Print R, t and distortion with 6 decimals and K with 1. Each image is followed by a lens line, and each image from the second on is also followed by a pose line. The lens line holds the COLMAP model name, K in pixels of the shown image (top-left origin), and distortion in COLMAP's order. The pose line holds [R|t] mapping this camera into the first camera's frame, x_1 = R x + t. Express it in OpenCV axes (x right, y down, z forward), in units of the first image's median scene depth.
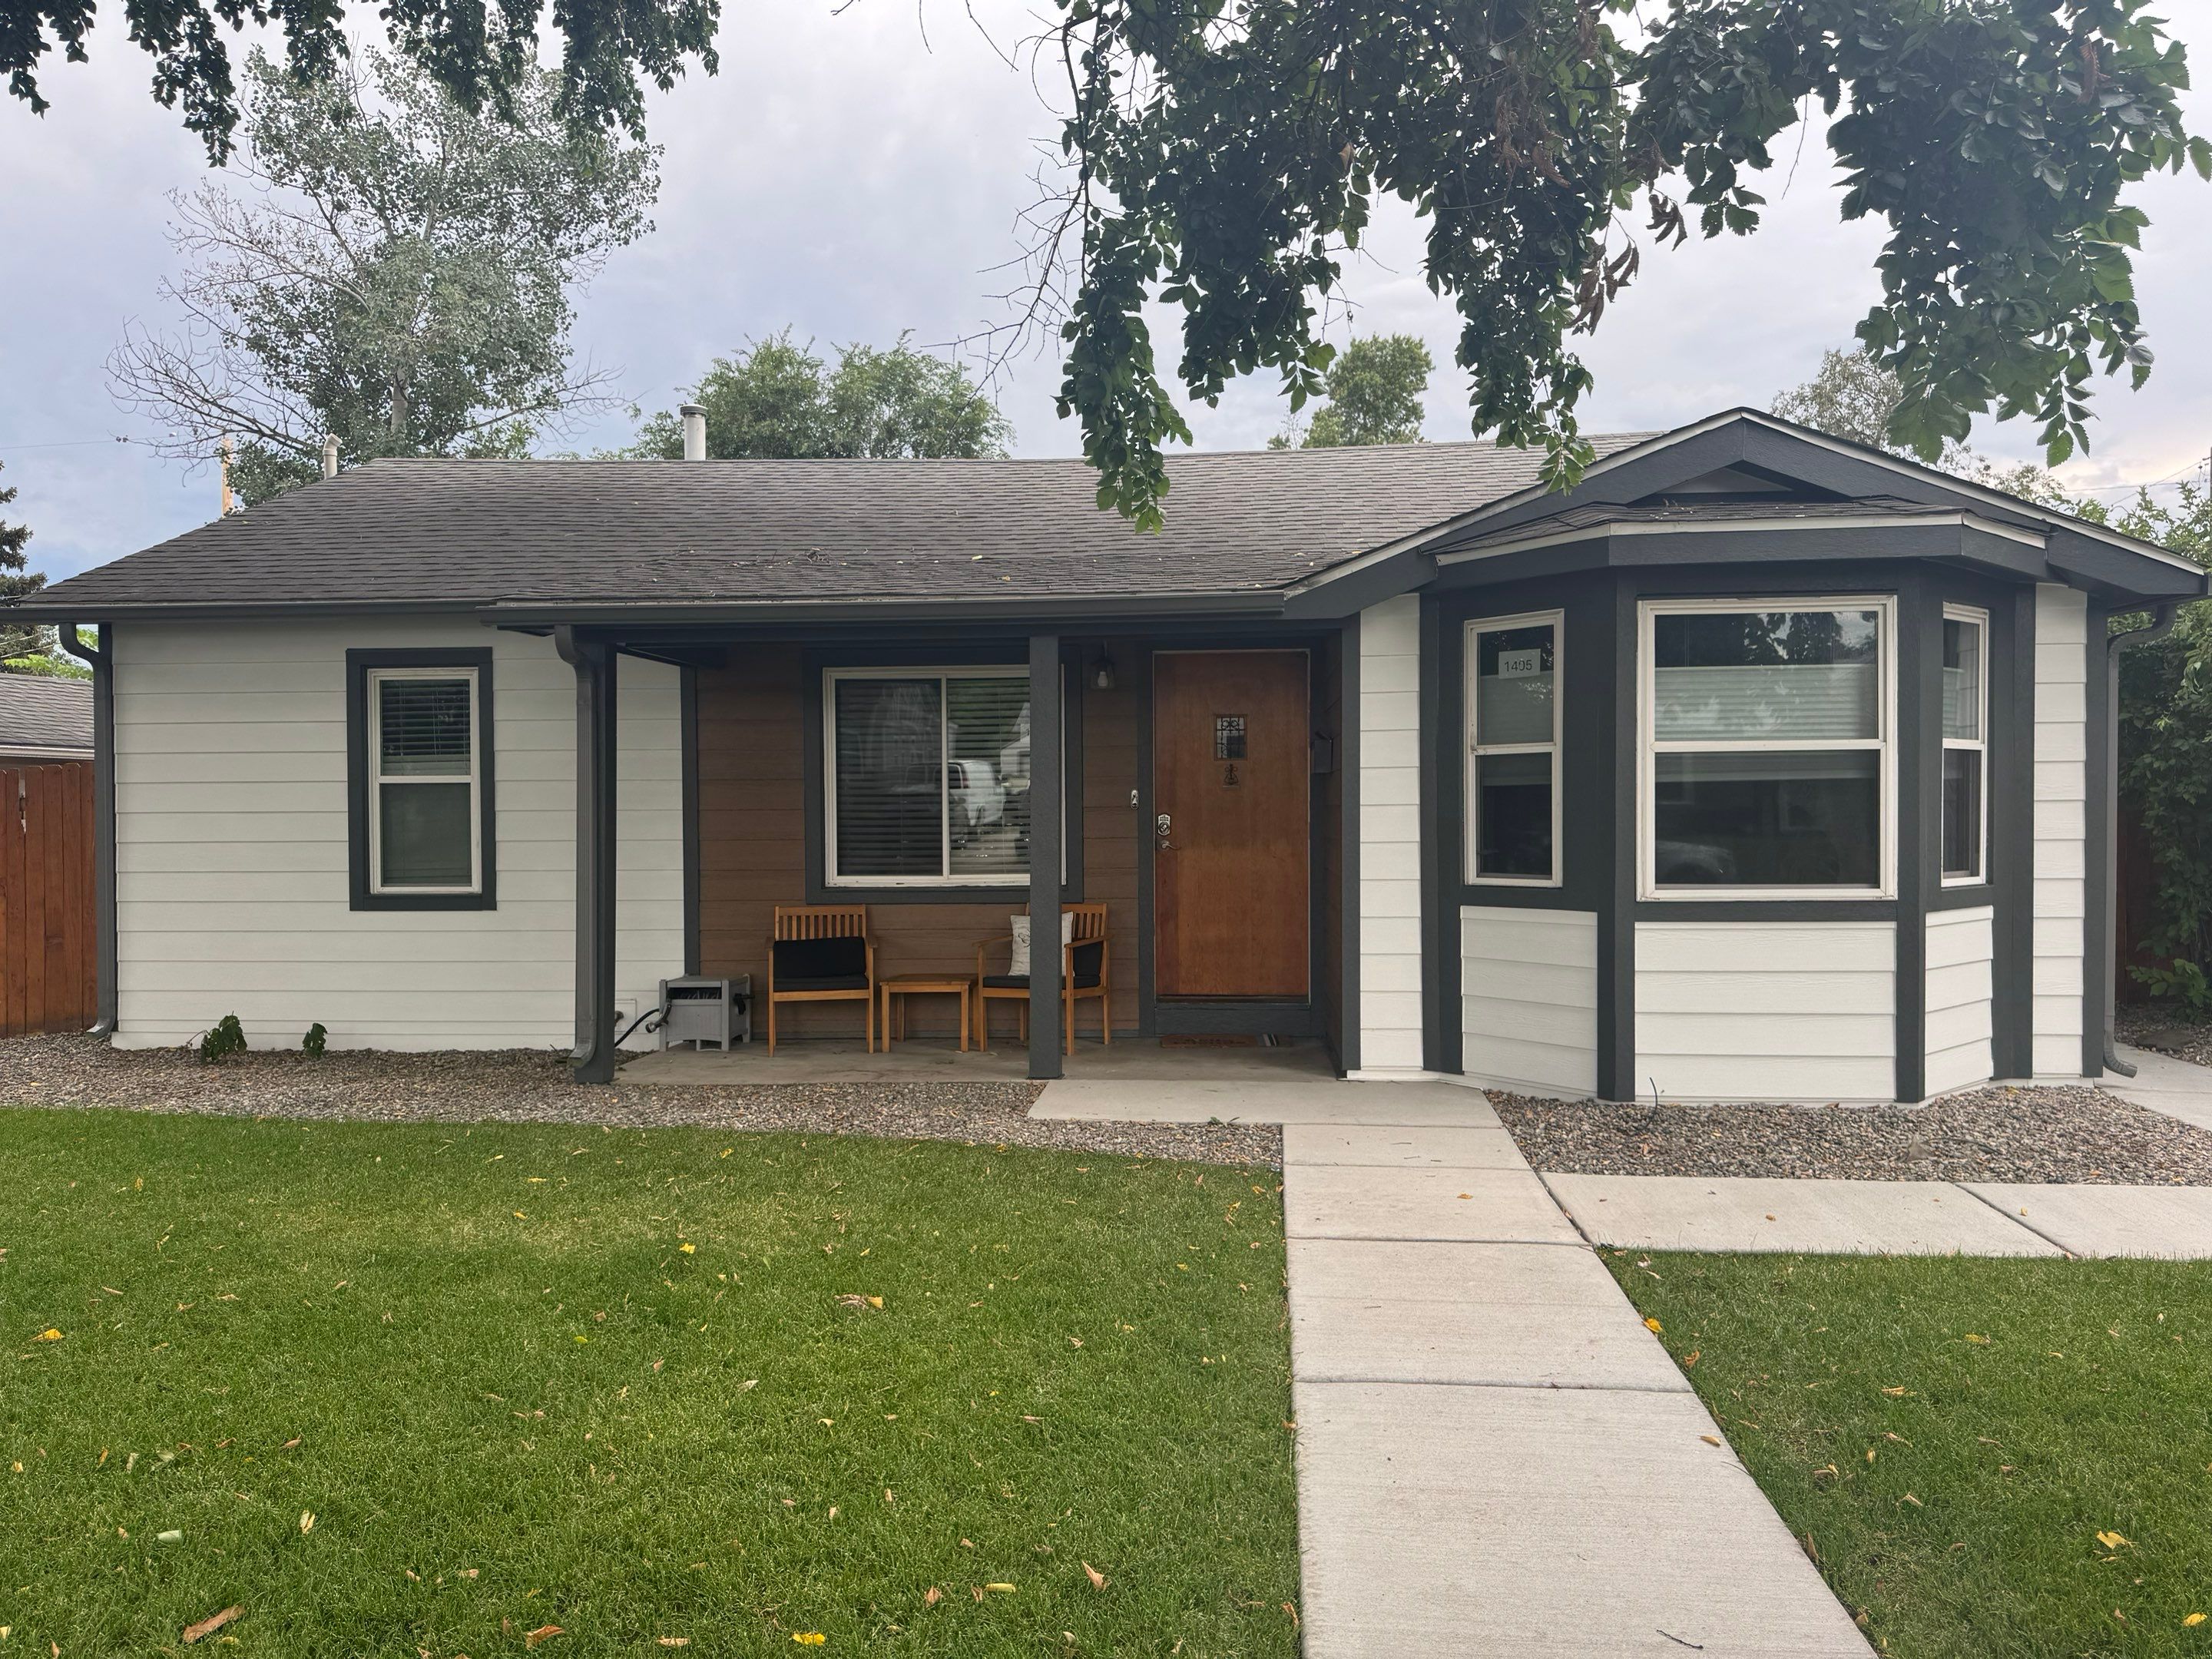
lens RADIAL K [[1610.1, 0, 1102.3], [0, 1610.1, 828.5], [0, 0, 1]] dist [0.078925, -0.140120]
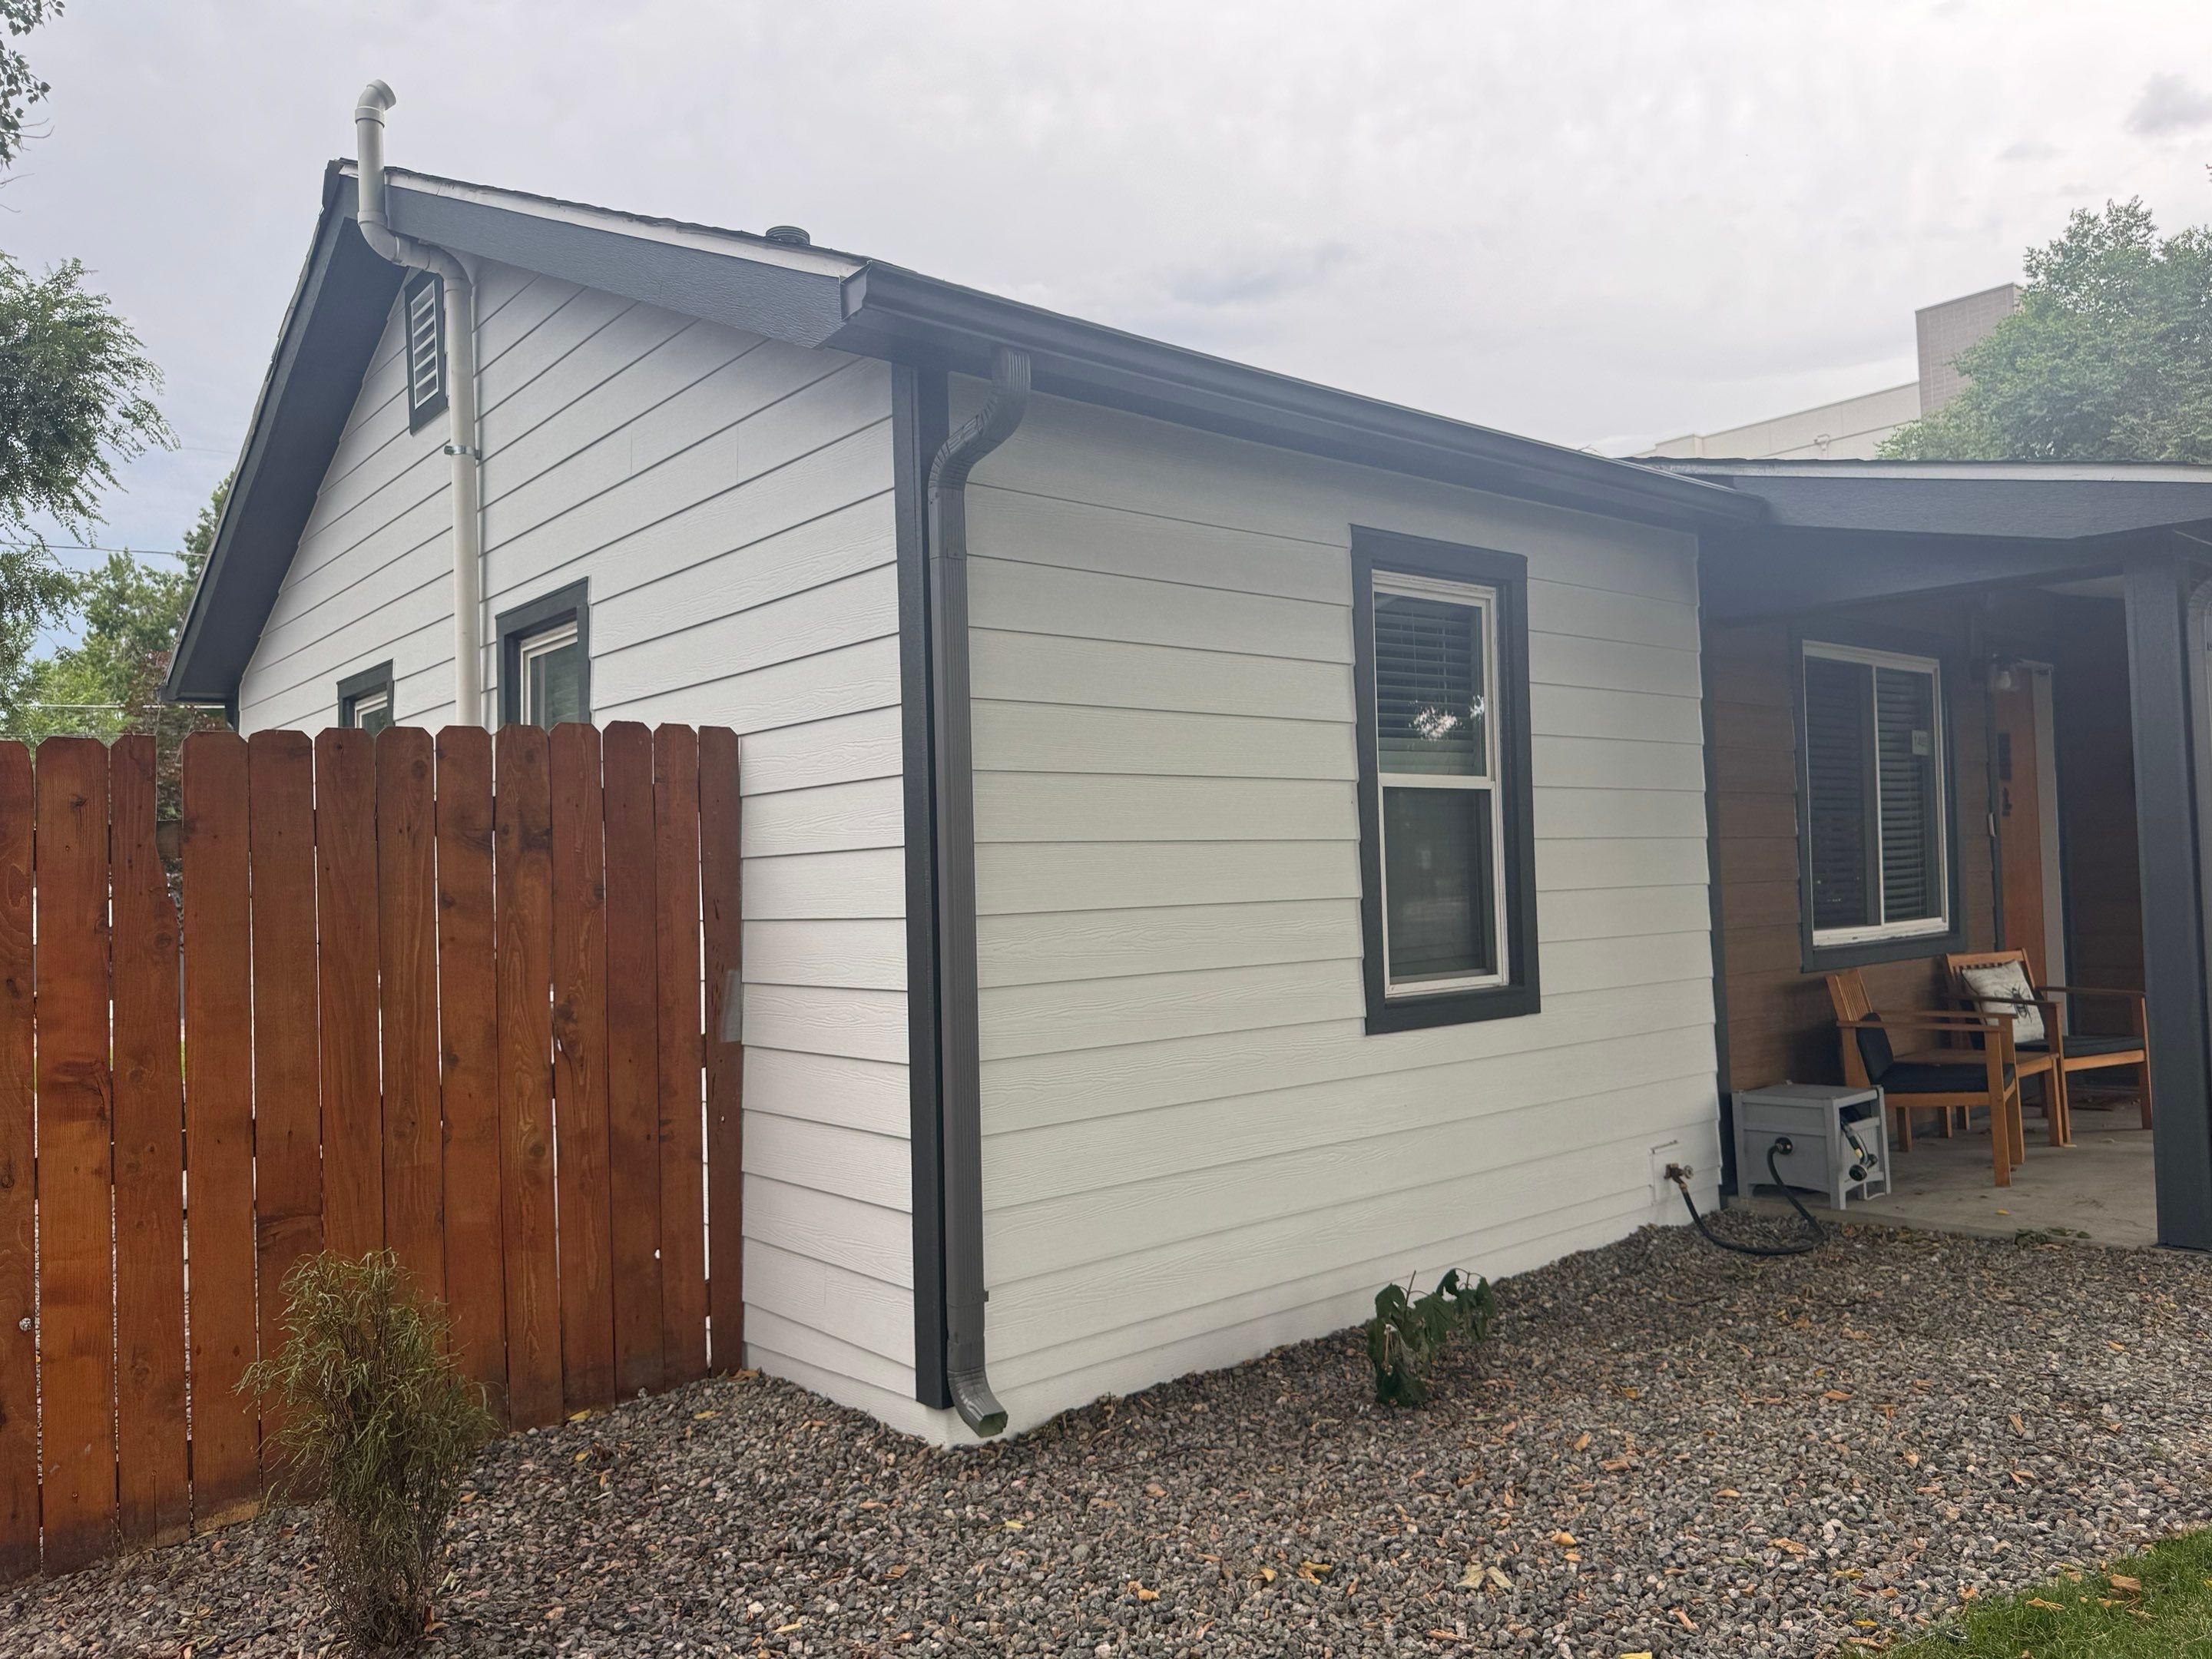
lens RADIAL K [[1553.6, 0, 1100.7], [0, 1553.6, 834.0], [0, 0, 1]] dist [0.059219, 0.001321]
pose [[0.702924, 0.006571, 0.711235, -1.097625], [0.033822, 0.998517, -0.042651, 0.007254], [-0.710461, 0.054036, 0.701659, 0.908809]]
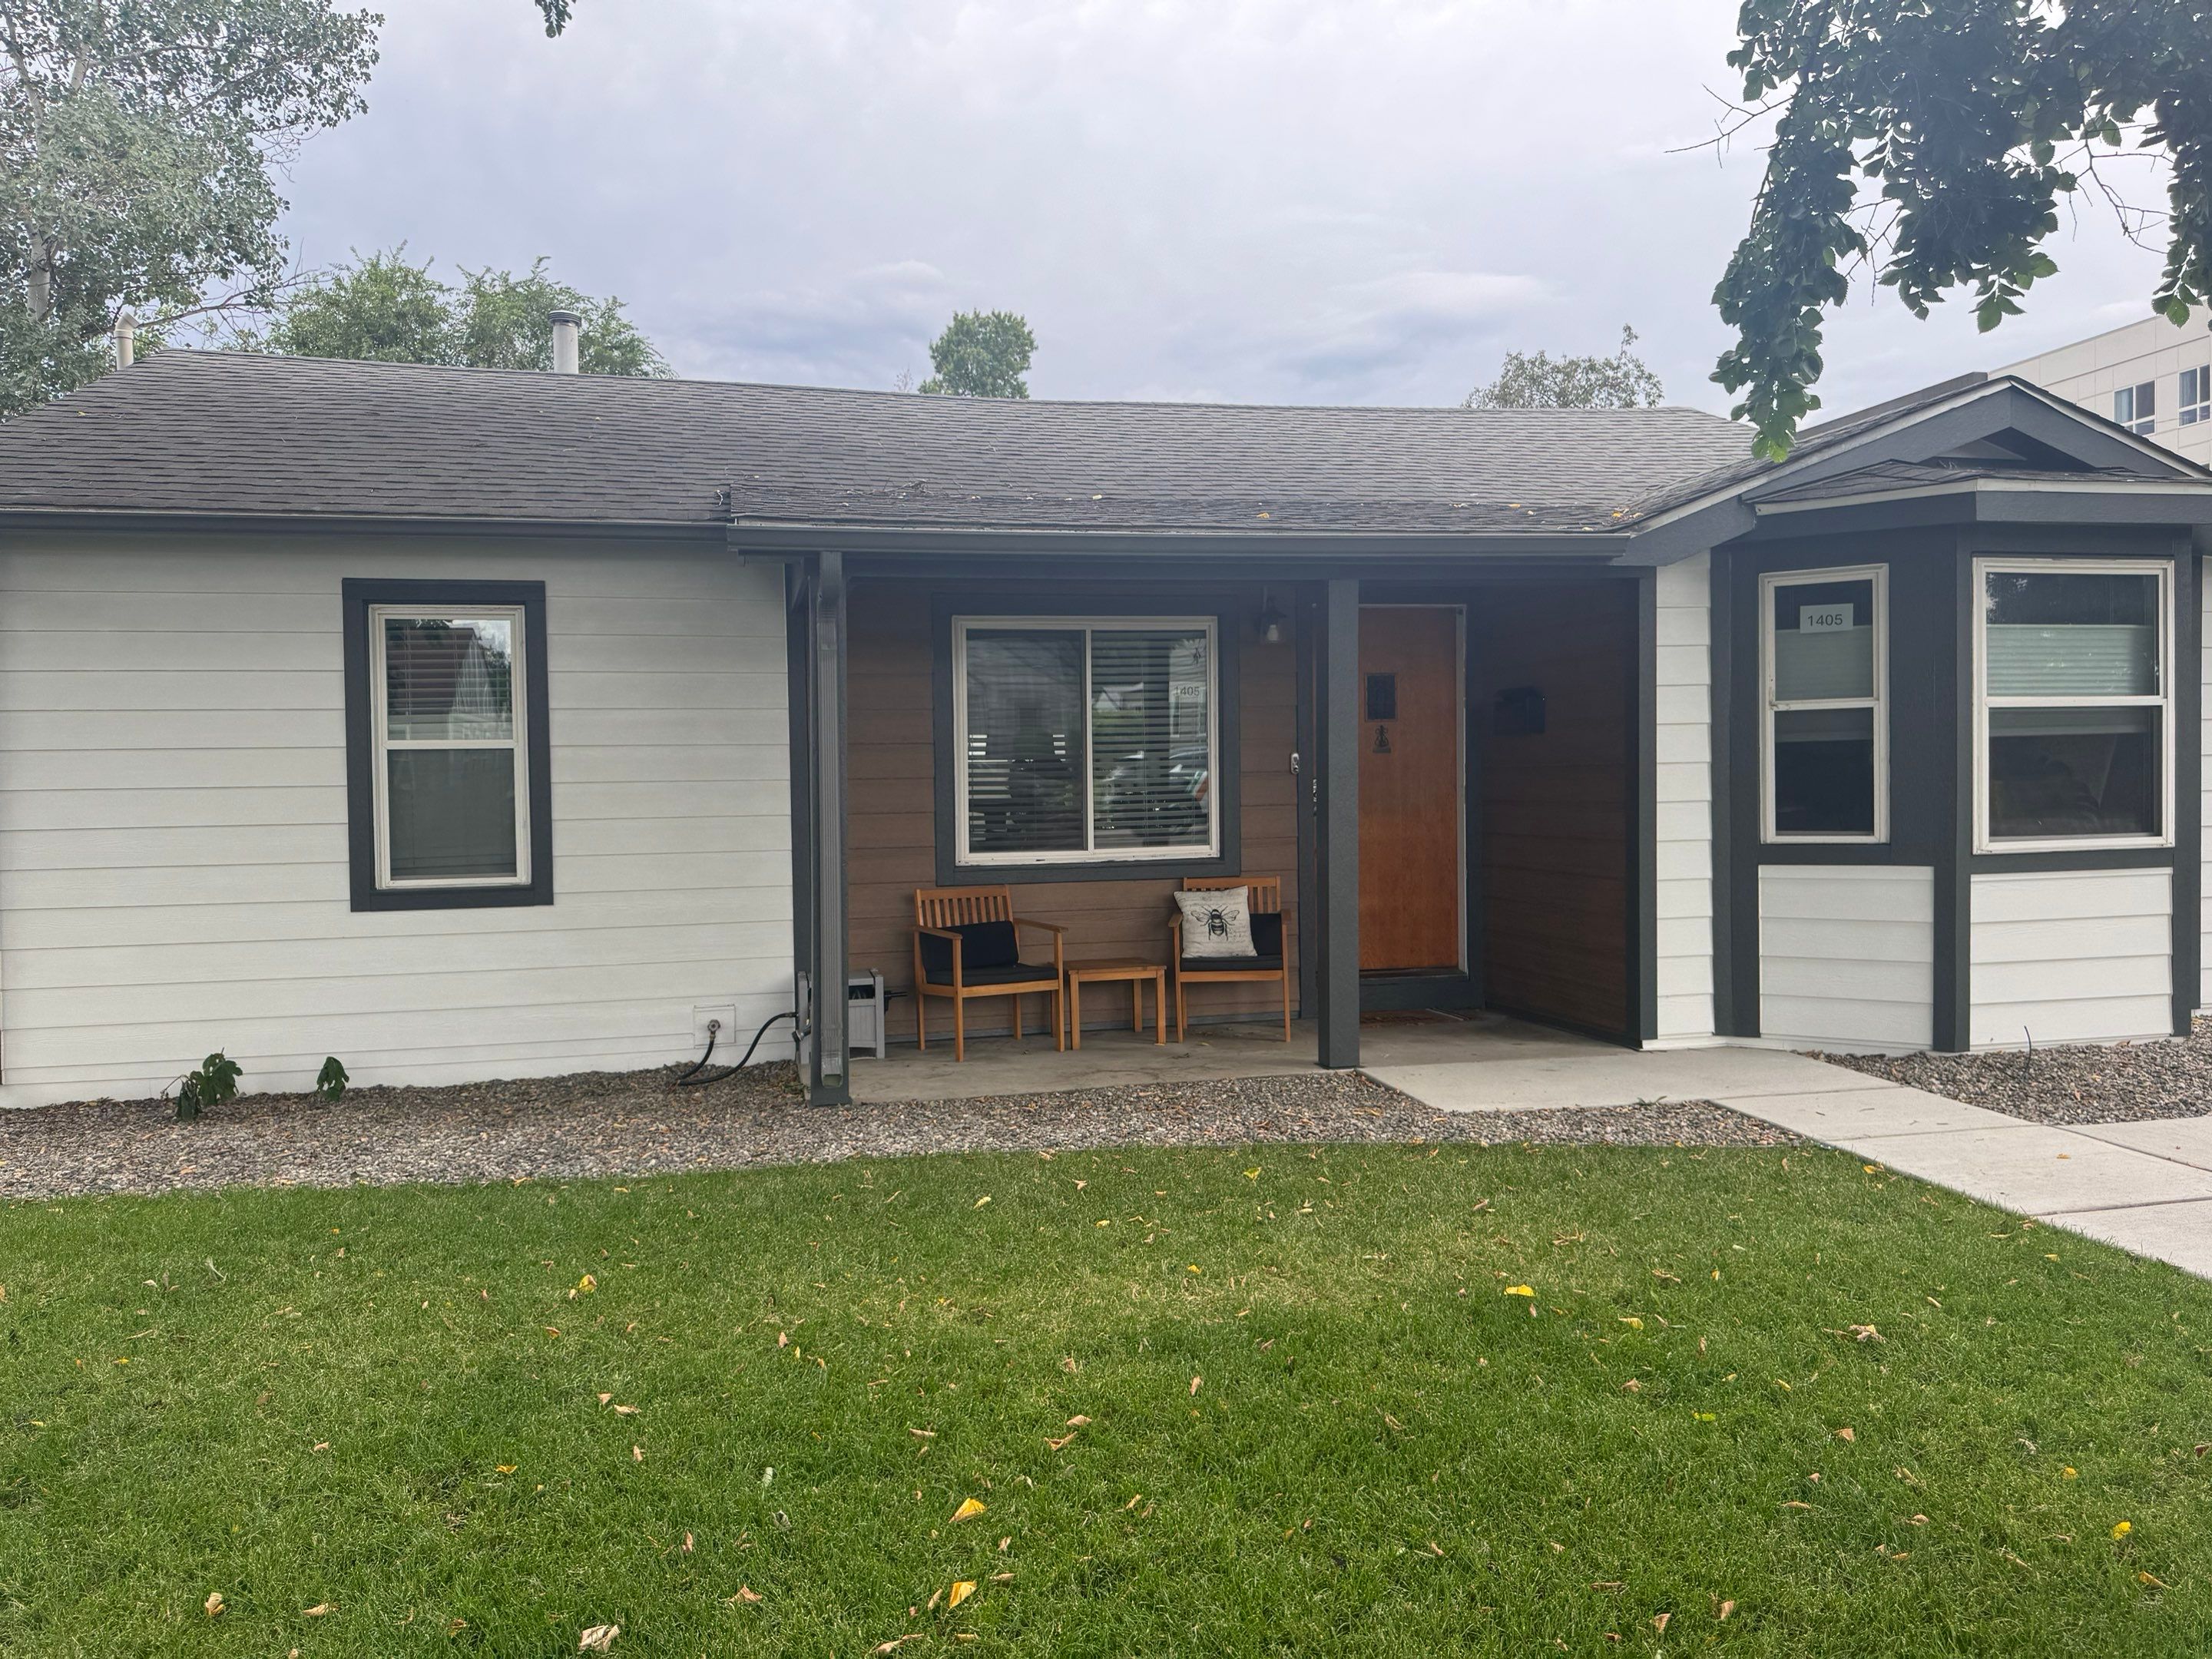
lens RADIAL K [[1610.1, 0, 1102.3], [0, 1610.1, 828.5], [0, 0, 1]] dist [0.078925, -0.140120]
pose [[0.953260, -0.018319, 0.301595, -0.447023], [0.014720, 0.999791, 0.014204, 0.005731], [-0.301792, -0.009101, 0.953330, 0.177747]]
